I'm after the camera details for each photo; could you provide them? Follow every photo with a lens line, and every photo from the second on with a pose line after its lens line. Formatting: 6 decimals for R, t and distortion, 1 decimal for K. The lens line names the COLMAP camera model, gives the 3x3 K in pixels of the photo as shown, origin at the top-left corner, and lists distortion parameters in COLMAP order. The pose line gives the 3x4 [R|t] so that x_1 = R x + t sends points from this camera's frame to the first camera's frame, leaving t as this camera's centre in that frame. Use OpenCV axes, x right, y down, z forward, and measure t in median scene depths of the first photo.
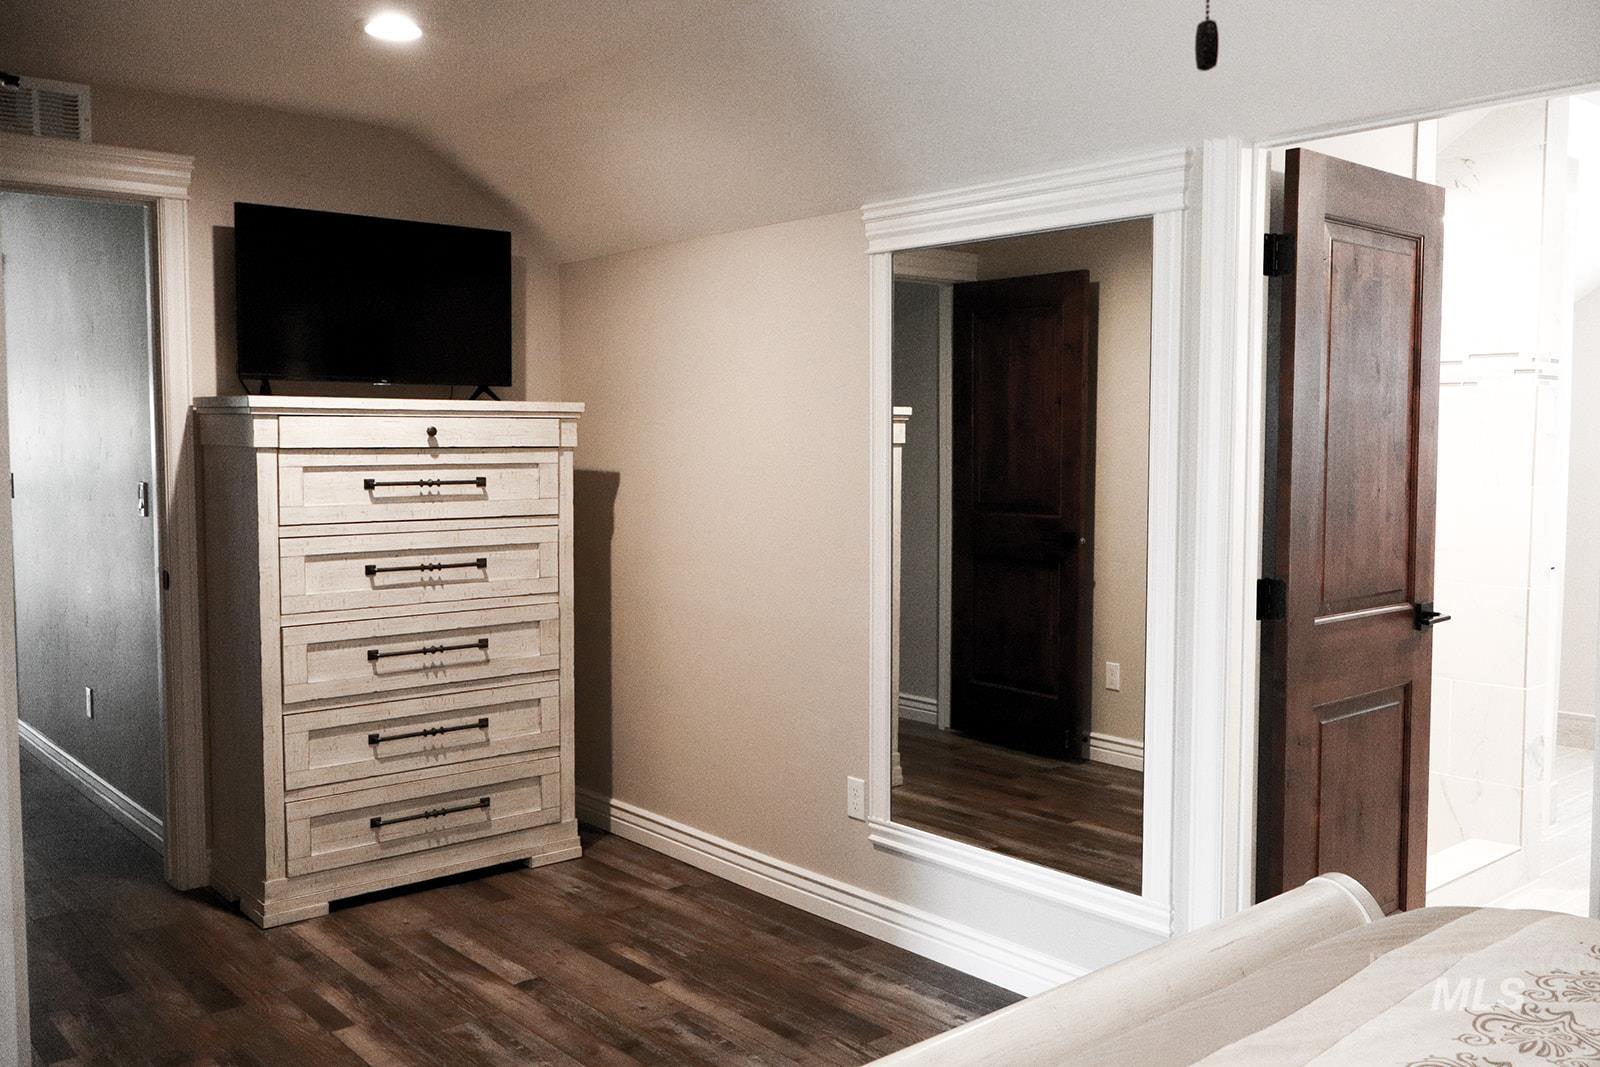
lens RADIAL K [[1344.0, 0, 810.4], [0, 1344.0, 528.3], [0, 0, 1]] dist [-0.009301, 0.008786]
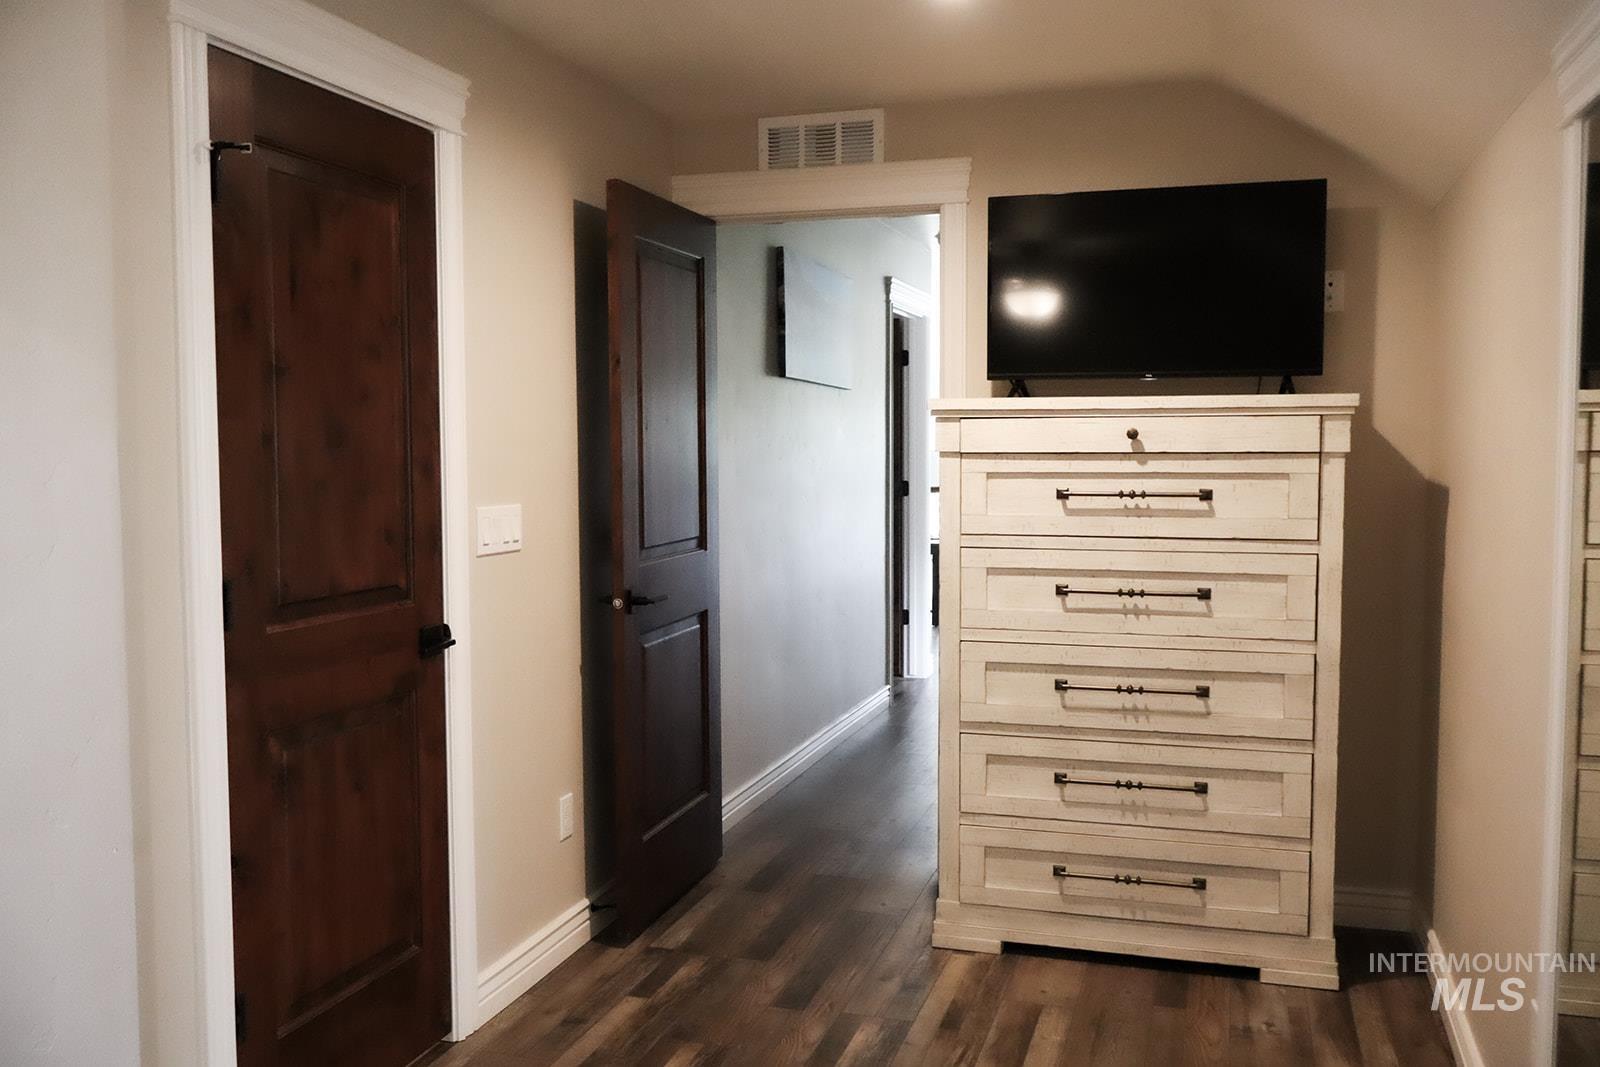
lens RADIAL K [[1344.0, 0, 807.0], [0, 1344.0, 540.6], [0, 0, 1]] dist [-0.009301, 0.008786]
pose [[0.542436, 0.059785, -0.837967, 0.315418], [-0.051206, 0.997963, 0.038053, -0.025882], [0.838535, 0.022268, 0.544392, 0.357256]]
